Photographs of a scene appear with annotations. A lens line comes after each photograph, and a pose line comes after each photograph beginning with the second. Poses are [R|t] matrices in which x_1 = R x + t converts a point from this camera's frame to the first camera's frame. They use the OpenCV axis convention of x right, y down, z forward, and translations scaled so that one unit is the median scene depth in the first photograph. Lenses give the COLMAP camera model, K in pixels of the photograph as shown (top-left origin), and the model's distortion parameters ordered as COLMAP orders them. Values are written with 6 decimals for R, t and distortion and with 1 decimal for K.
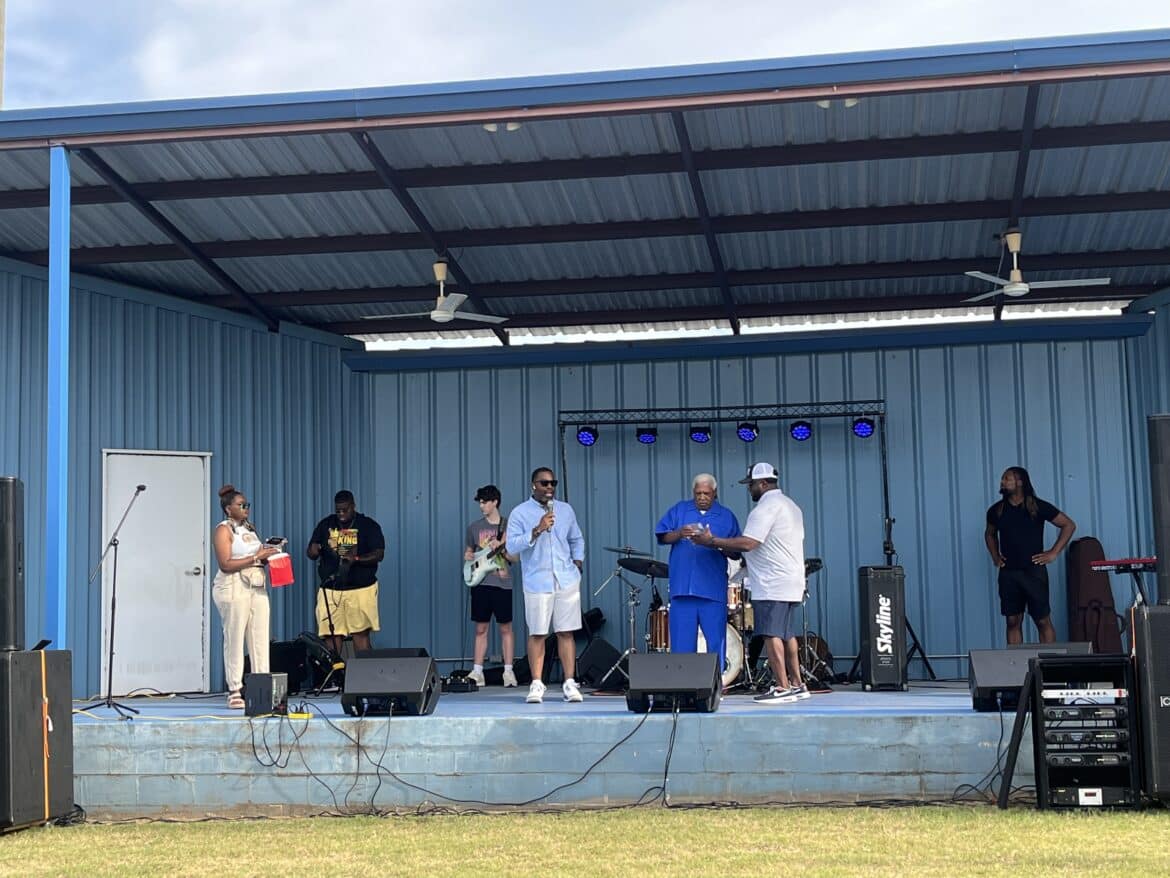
lens RADIAL K [[1664.0, 0, 572.8], [0, 1664.0, 436.3], [0, 0, 1]] dist [0.143929, -0.505349]
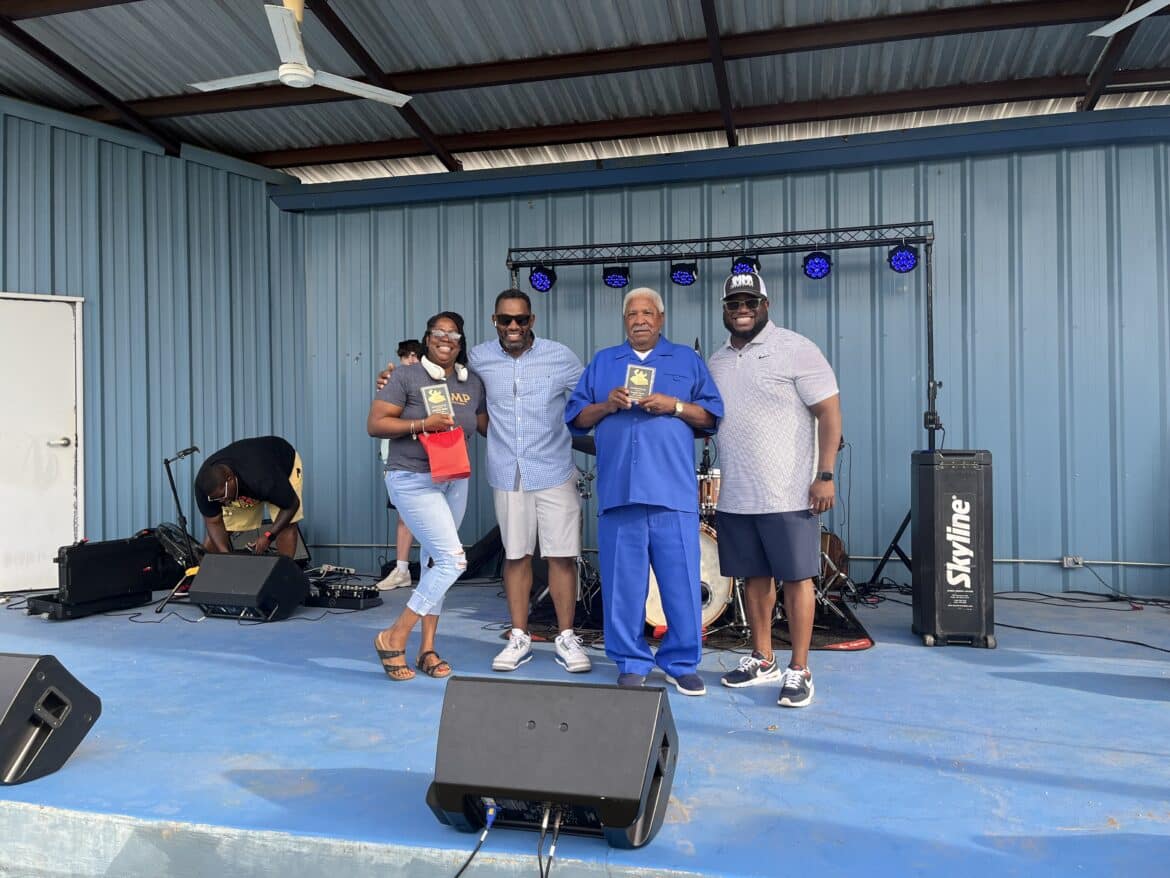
lens RADIAL K [[874.9, 0, 590.9], [0, 874.9, 439.9], [0, 0, 1]] dist [0.042638, -0.054886]
pose [[0.997893, 0.008883, -0.064272, 0.079493], [-0.002849, 0.995627, 0.093370, 0.050154], [0.064820, -0.092990, 0.993555, 0.769644]]
